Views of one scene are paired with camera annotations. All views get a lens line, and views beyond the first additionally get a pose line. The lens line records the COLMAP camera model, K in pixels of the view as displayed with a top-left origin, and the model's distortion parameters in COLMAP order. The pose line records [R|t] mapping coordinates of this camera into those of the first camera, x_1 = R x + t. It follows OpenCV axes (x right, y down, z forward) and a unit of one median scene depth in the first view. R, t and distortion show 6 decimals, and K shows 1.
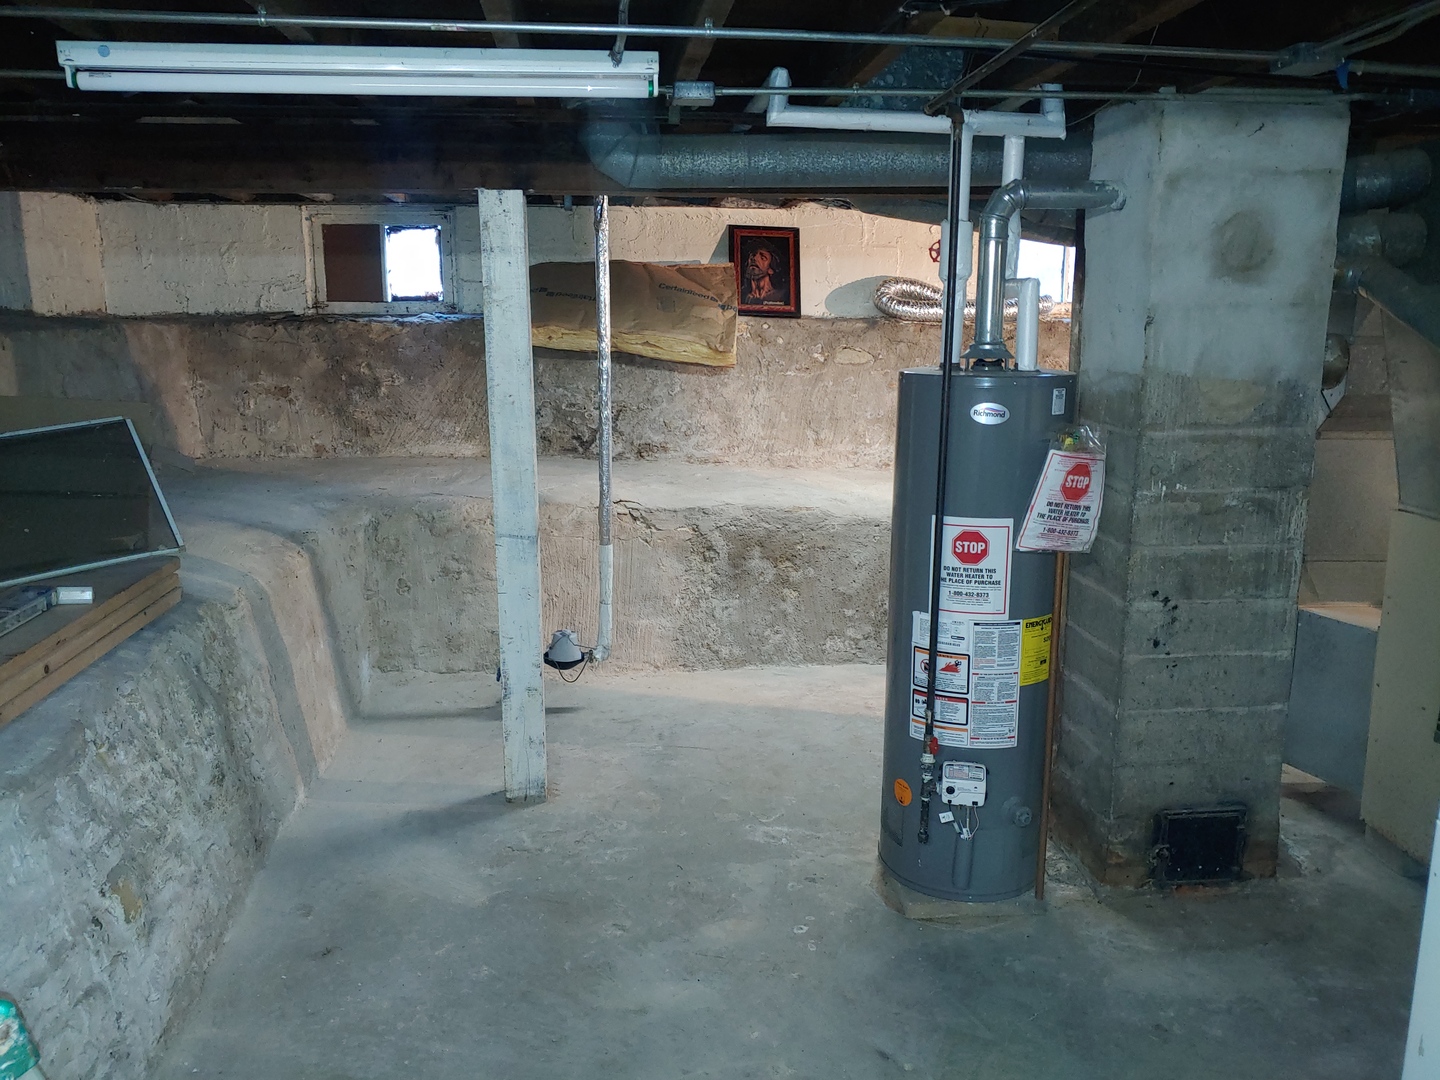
lens RADIAL K [[1126.3, 0, 718.9], [0, 1126.3, 538.0], [0, 0, 1]] dist [0.012029, -0.004822]
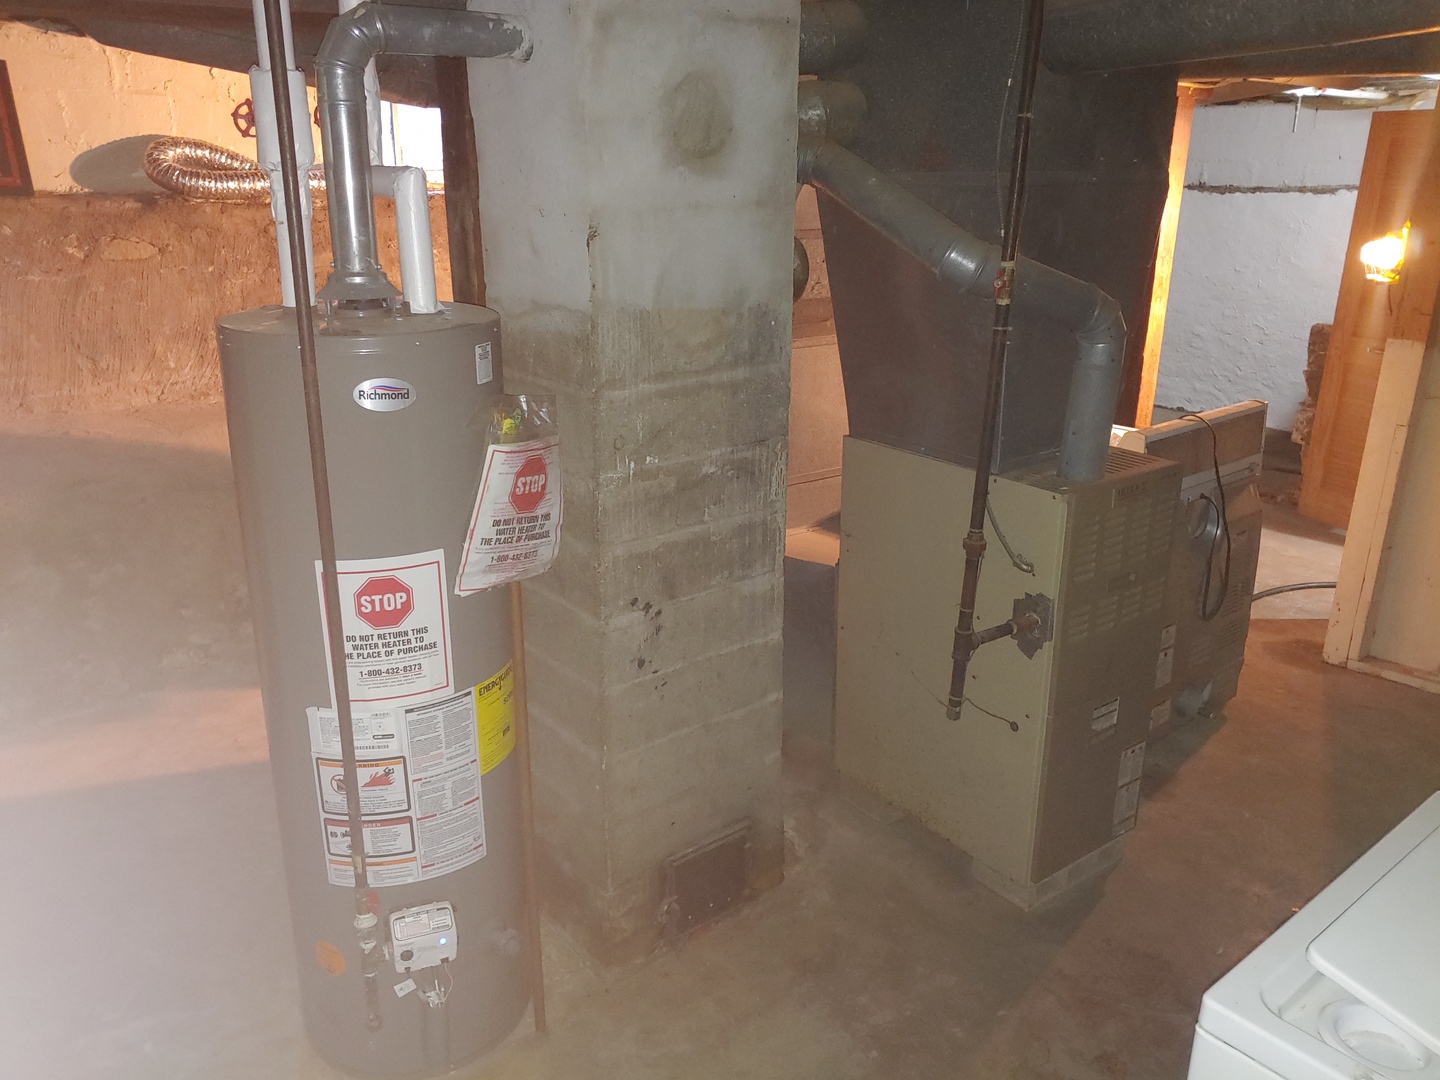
lens RADIAL K [[1126.3, 0, 718.9], [0, 1126.3, 538.0], [0, 0, 1]] dist [0.012029, -0.004822]
pose [[0.836133, -0.173094, 0.520499, 0.053672], [0.107671, 0.982236, 0.153684, -0.102965], [-0.537855, -0.072457, 0.839918, 0.352455]]
